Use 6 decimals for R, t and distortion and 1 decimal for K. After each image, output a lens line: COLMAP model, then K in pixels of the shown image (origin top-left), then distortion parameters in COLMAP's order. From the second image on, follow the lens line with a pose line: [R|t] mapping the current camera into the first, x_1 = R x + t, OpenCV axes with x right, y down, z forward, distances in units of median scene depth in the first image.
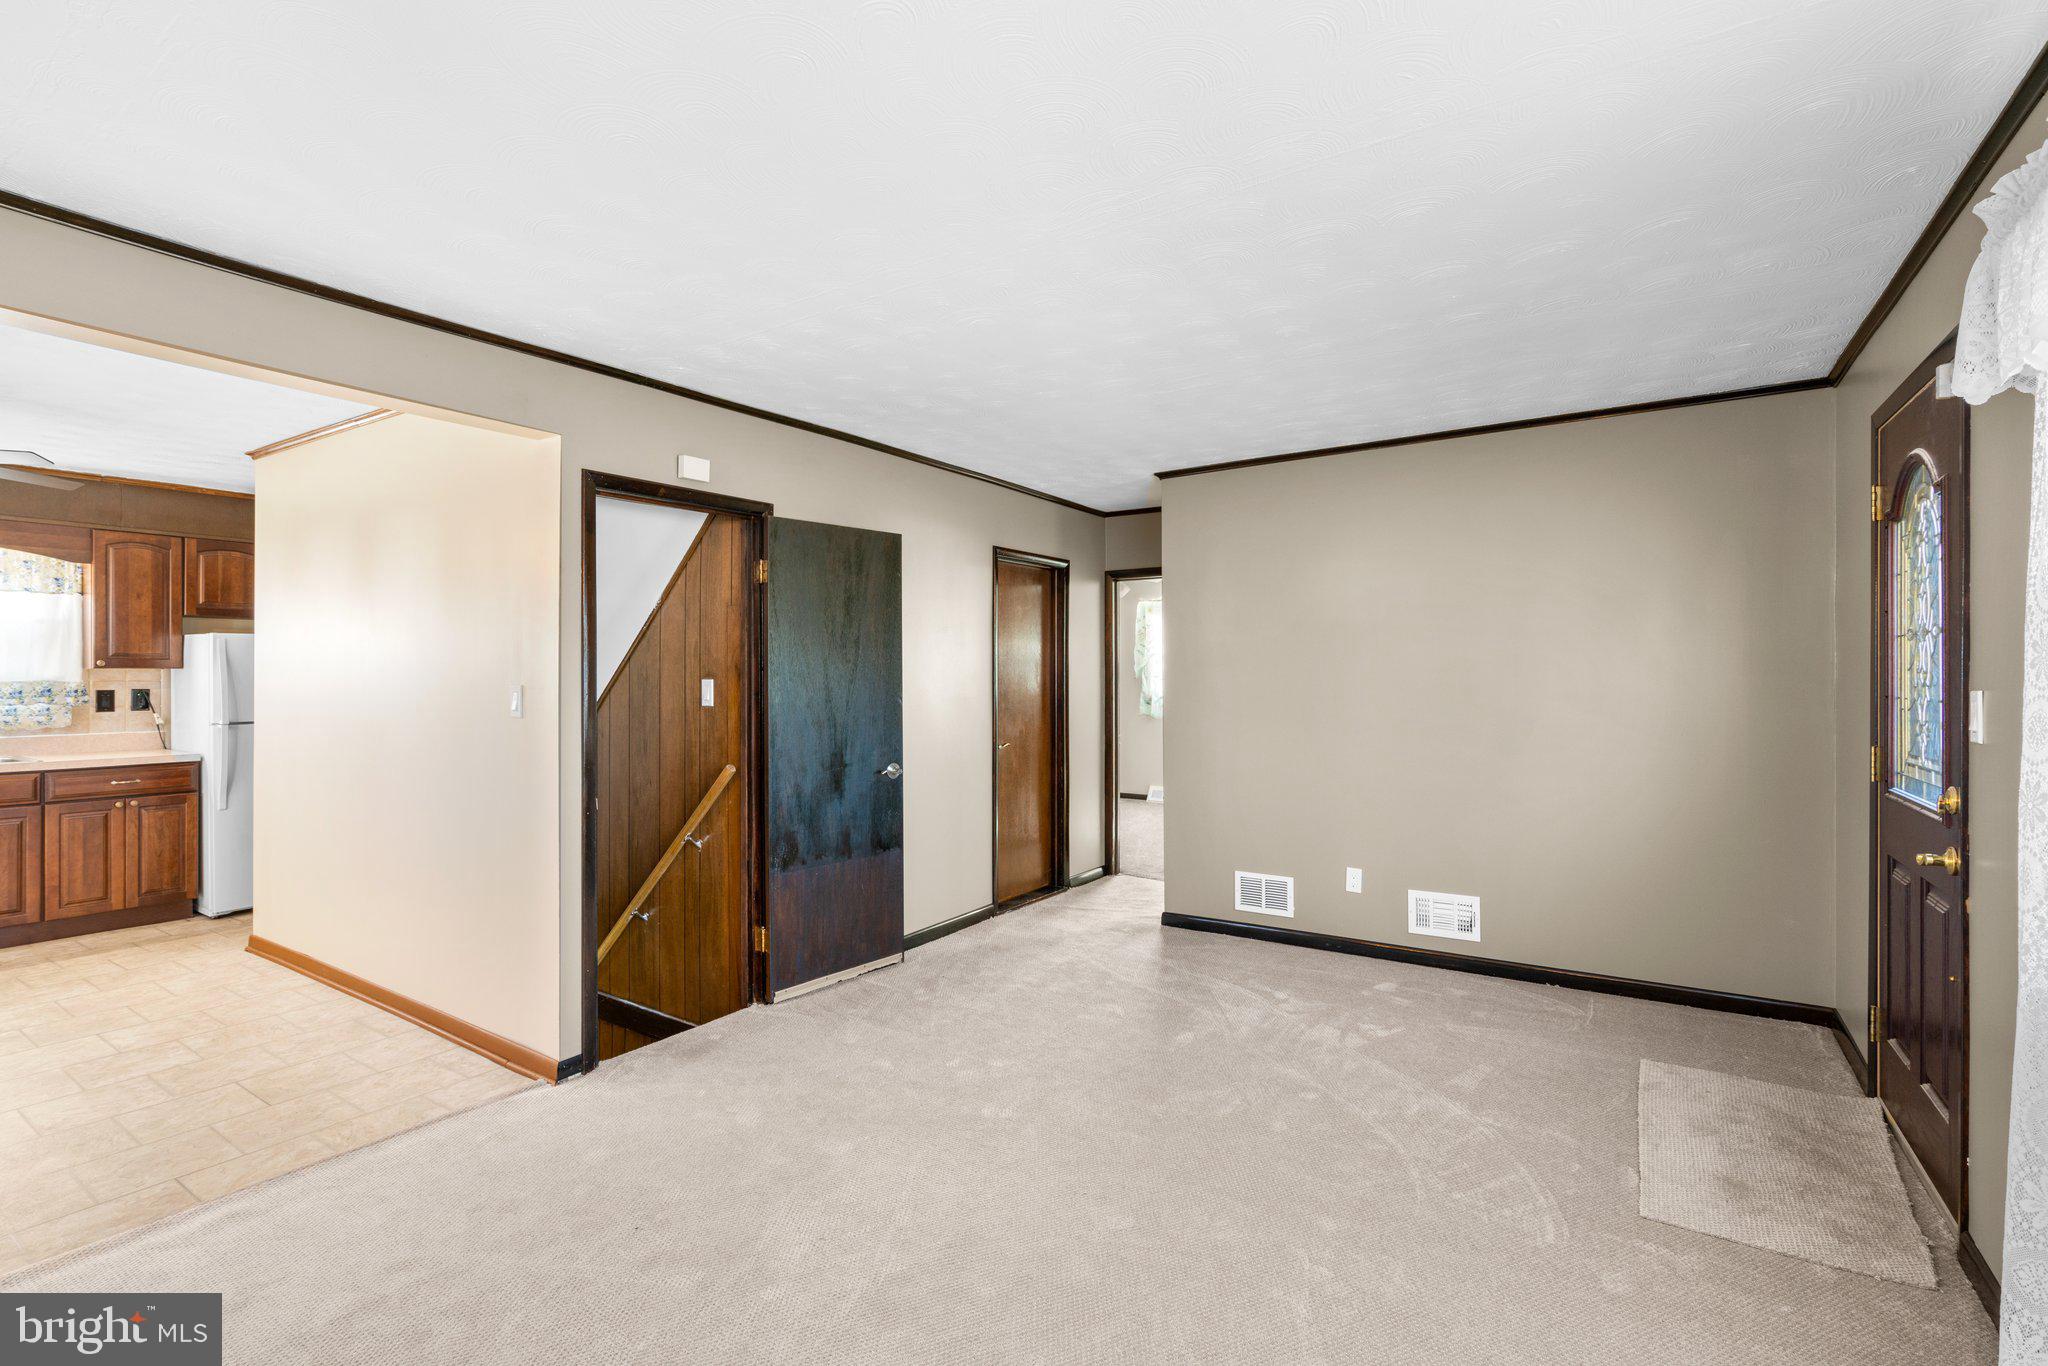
lens RADIAL K [[941.0, 0, 977.2], [0, 941.0, 676.5], [0, 0, 1]] dist [-0.001622, 0.003376]
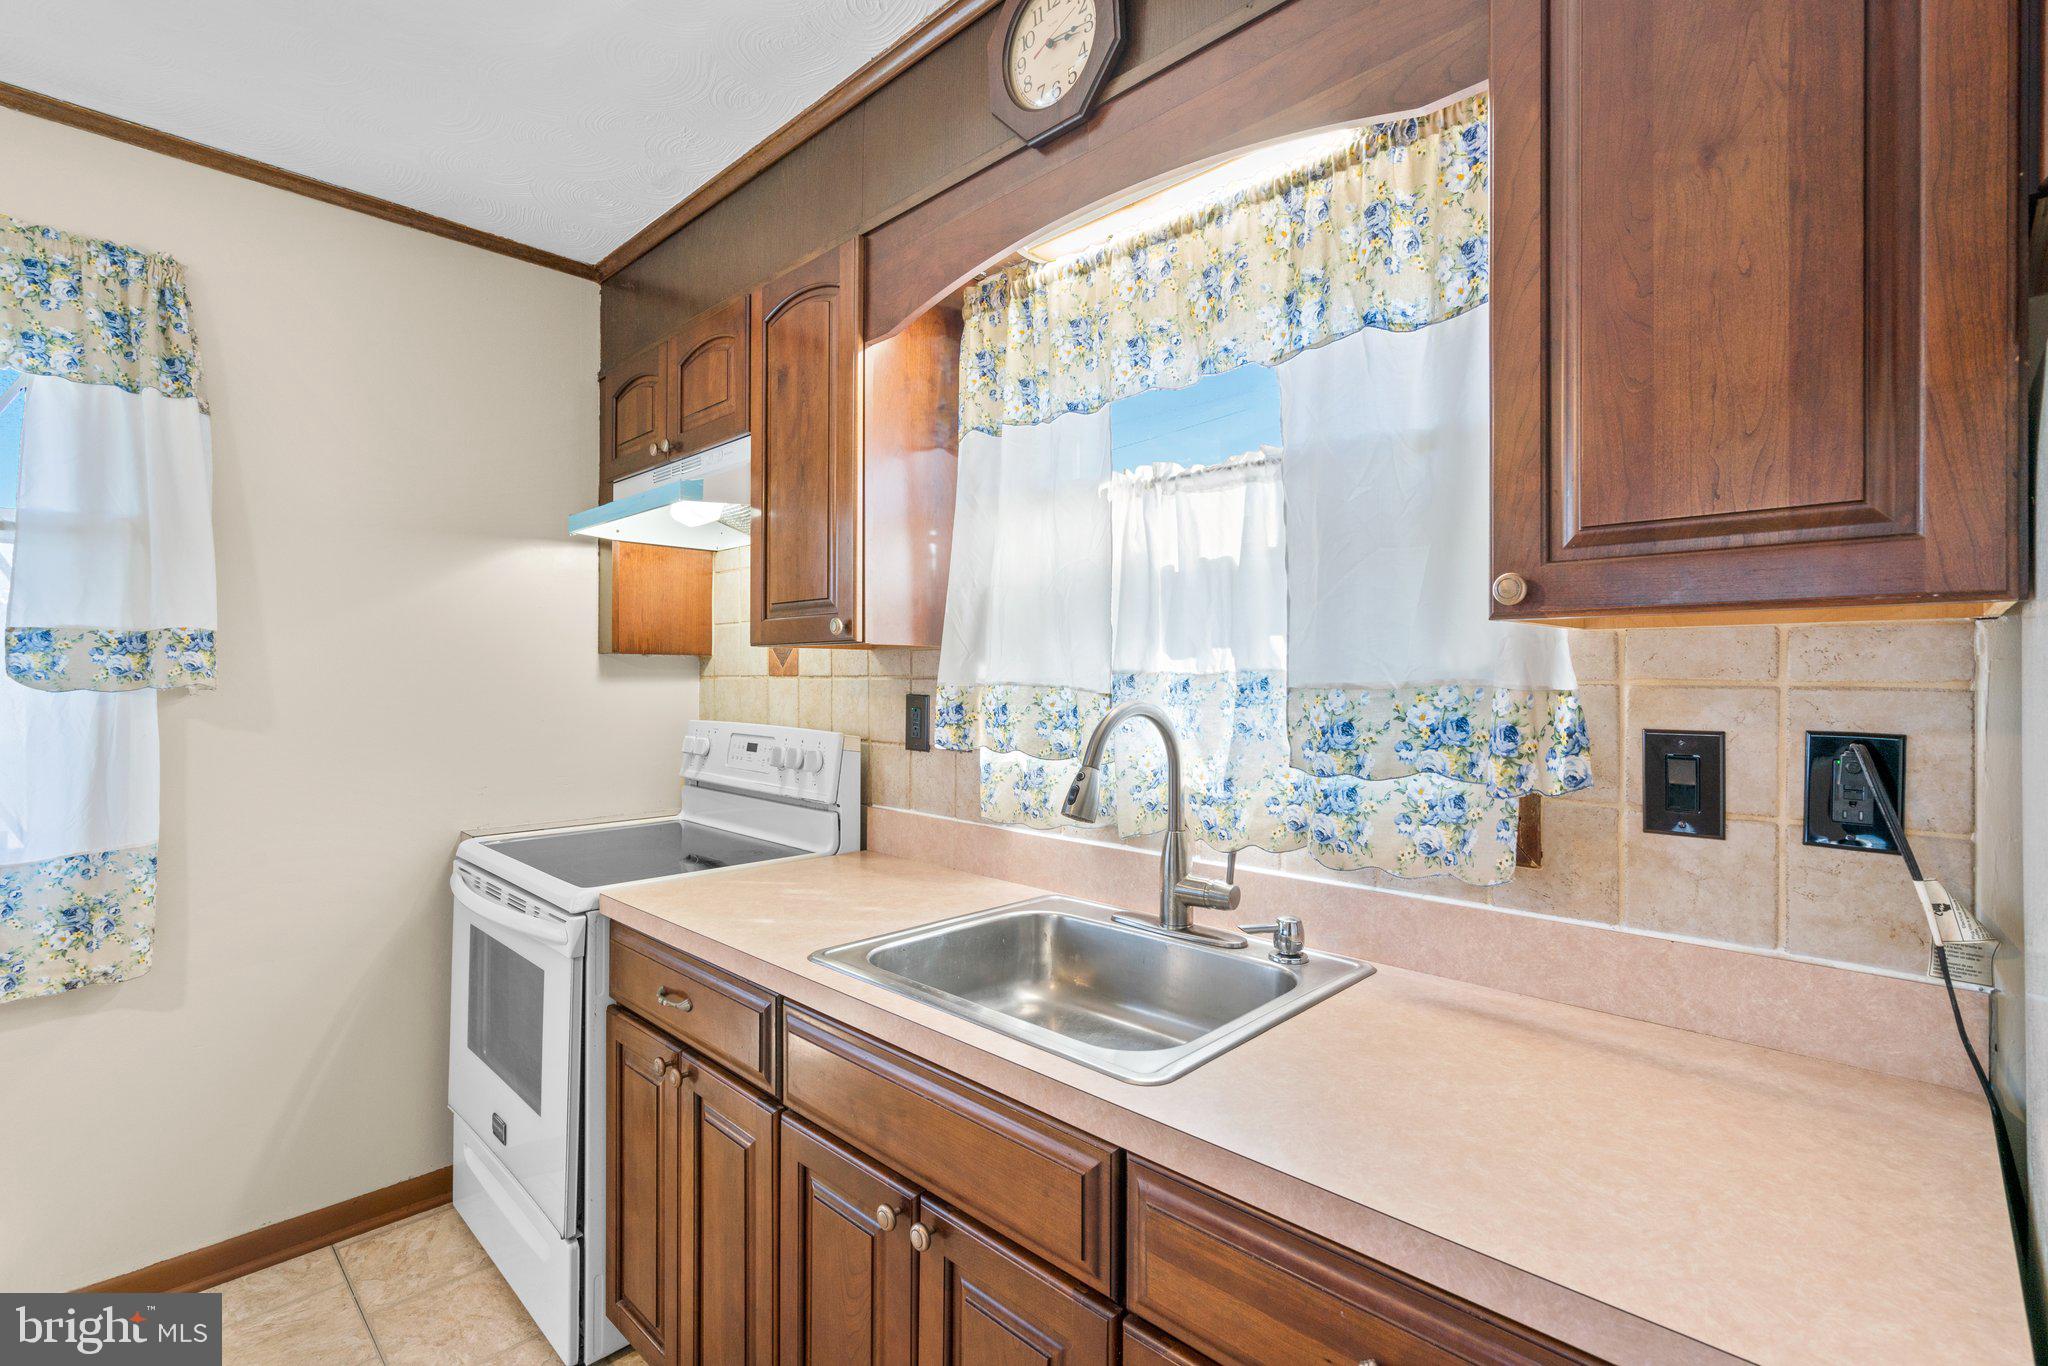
lens RADIAL K [[941.0, 0, 1054.4], [0, 941.0, 678.7], [0, 0, 1]] dist [-0.001622, 0.003376]
pose [[-0.150184, 0.001278, -0.988657, -0.735733], [-0.009231, 0.999954, 0.002695, 0.003773], [0.988615, 0.009531, -0.150165, 0.940891]]
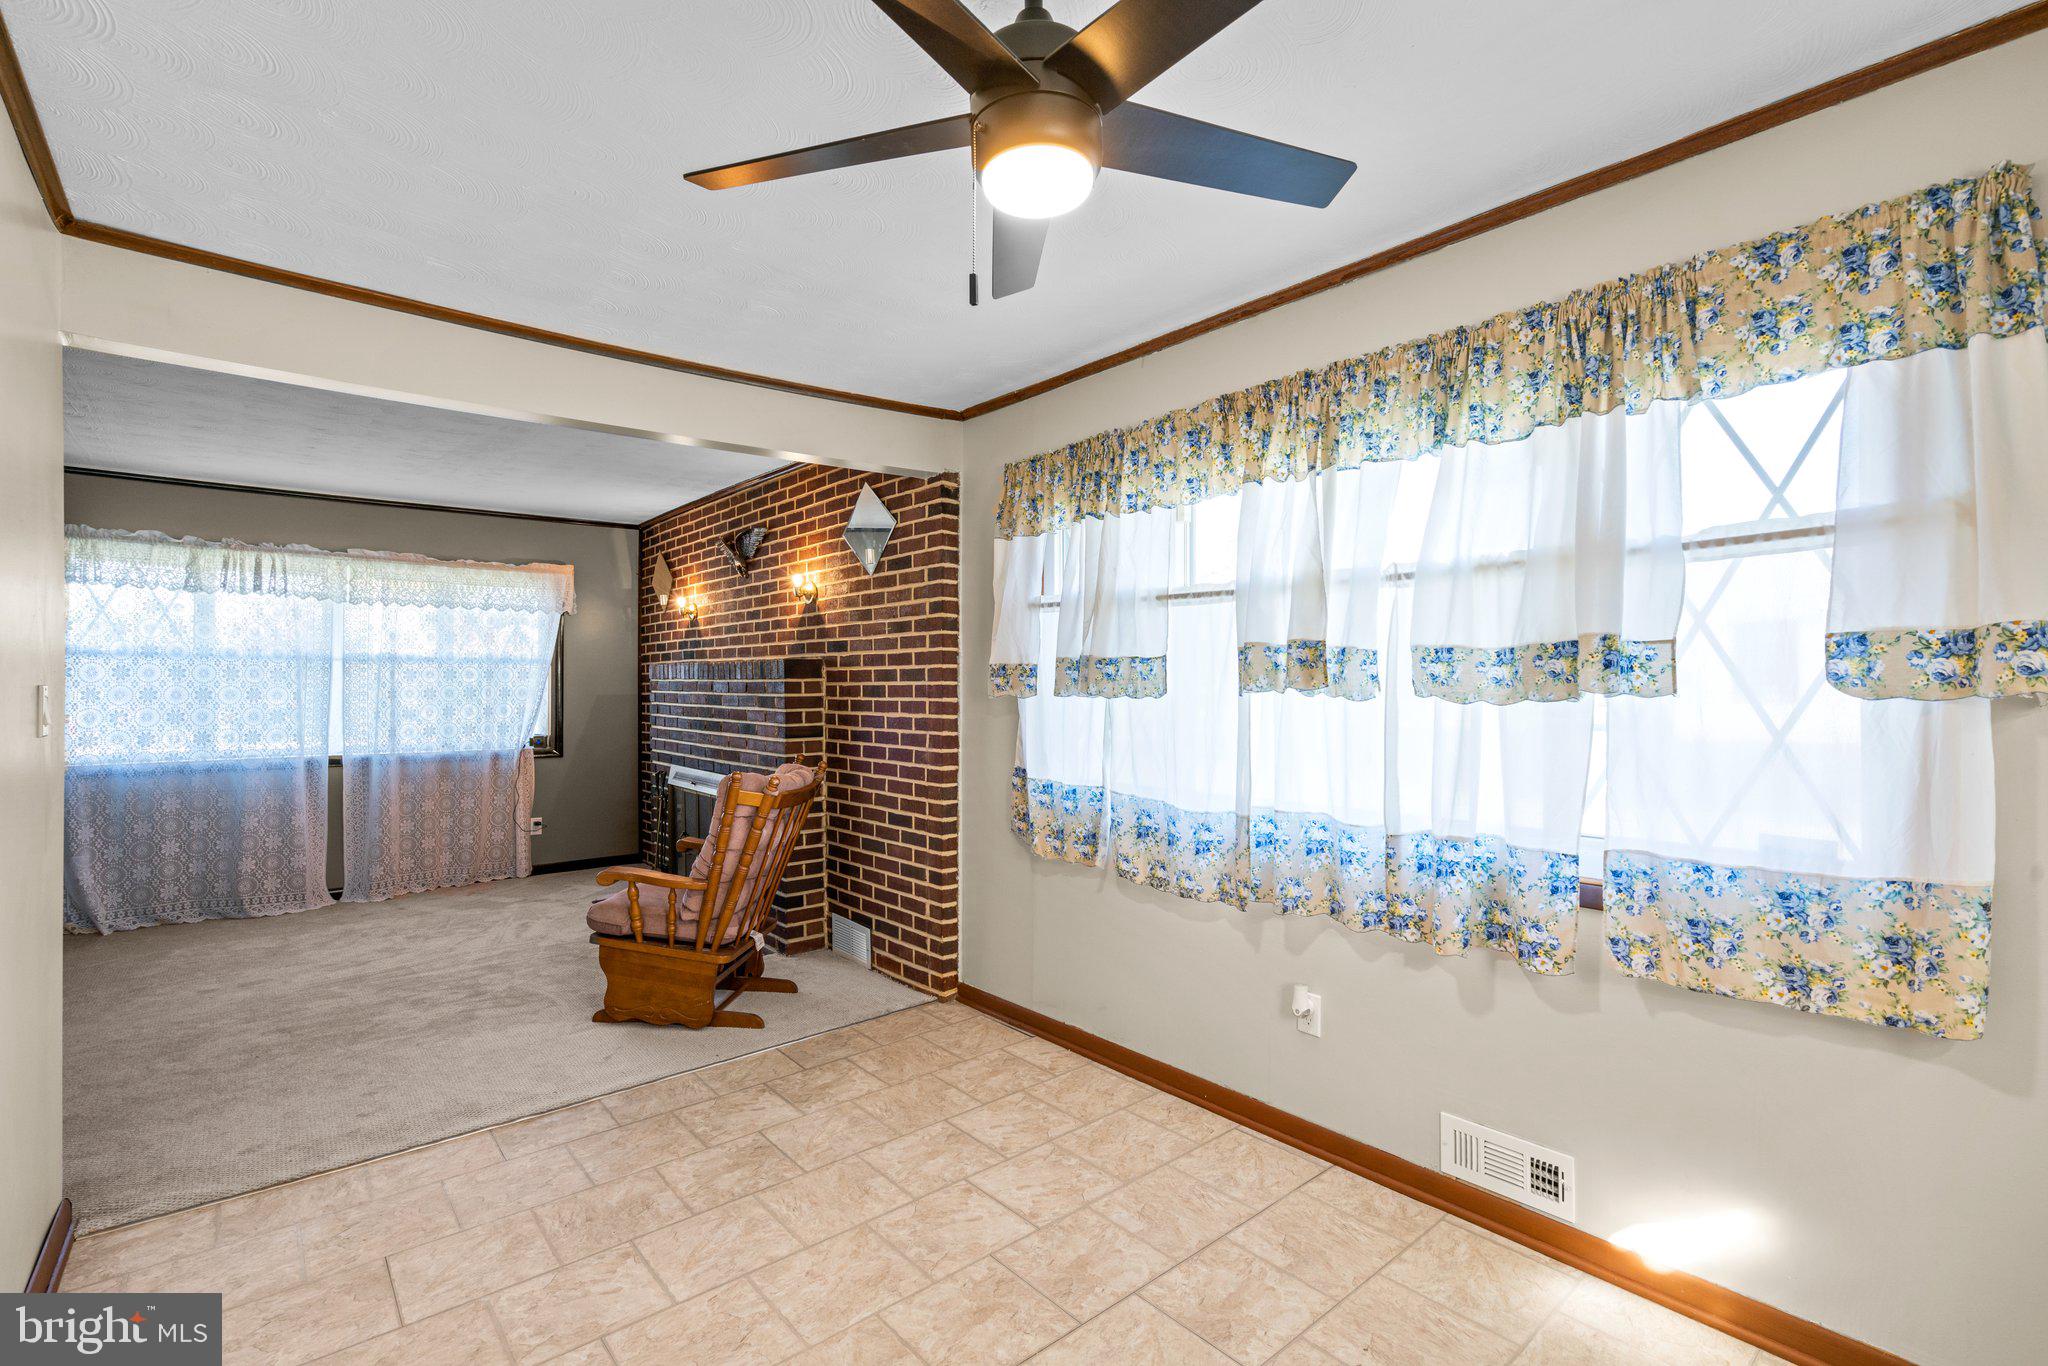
lens RADIAL K [[941.0, 0, 1003.9], [0, 941.0, 685.2], [0, 0, 1]] dist [-0.001622, 0.003376]
pose [[-0.966743, 0.001442, 0.255747, -0.819541], [0.002685, 0.999986, 0.004509, 0.005744], [-0.255737, 0.005045, -0.966733, 0.913000]]
